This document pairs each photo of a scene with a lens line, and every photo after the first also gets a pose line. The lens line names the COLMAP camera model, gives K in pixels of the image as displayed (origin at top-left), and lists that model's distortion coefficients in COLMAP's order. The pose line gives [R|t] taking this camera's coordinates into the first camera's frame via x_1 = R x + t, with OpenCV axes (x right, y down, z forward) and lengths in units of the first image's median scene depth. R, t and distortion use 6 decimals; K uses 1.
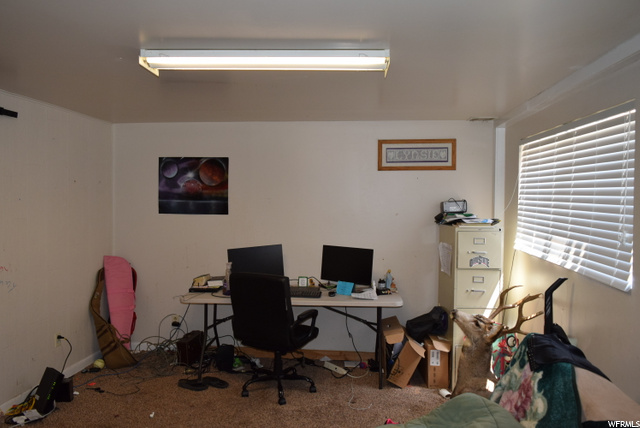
lens RADIAL K [[497.4, 0, 318.2], [0, 497.4, 209.9], [0, 0, 1]] dist [-0.012118, 0.001993]
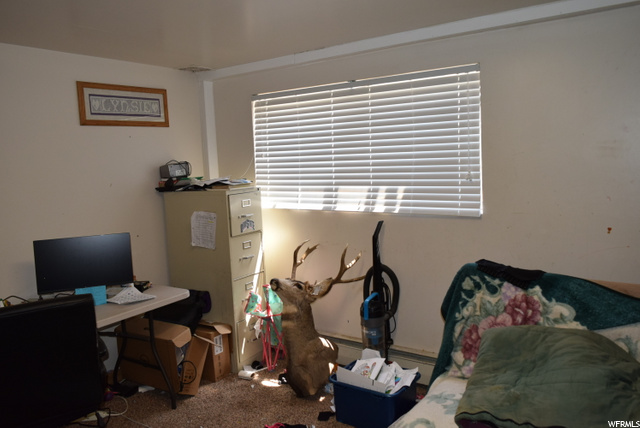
lens RADIAL K [[497.4, 0, 318.2], [0, 497.4, 209.9], [0, 0, 1]] dist [-0.012118, 0.001993]
pose [[0.495100, -0.117748, 0.860820, -0.348020], [0.072853, 0.992911, 0.093915, -0.001356], [-0.865776, 0.016217, 0.500168, 0.370600]]
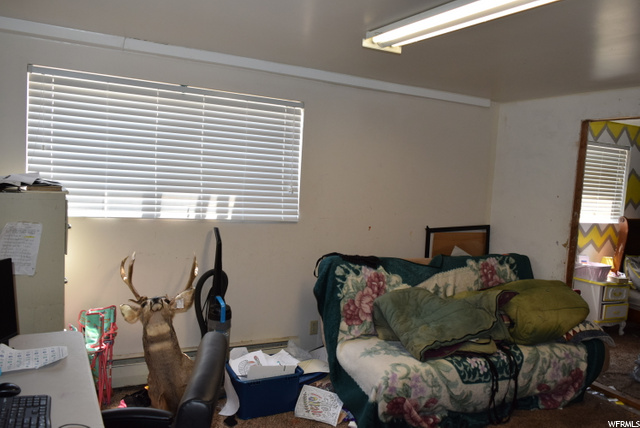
lens RADIAL K [[497.4, 0, 318.2], [0, 497.4, 209.9], [0, 0, 1]] dist [-0.012118, 0.001993]
pose [[-0.547522, -0.111986, 0.829264, -0.392366], [-0.045603, 0.993525, 0.104058, -0.023716], [-0.835548, 0.019157, -0.549083, 0.945127]]
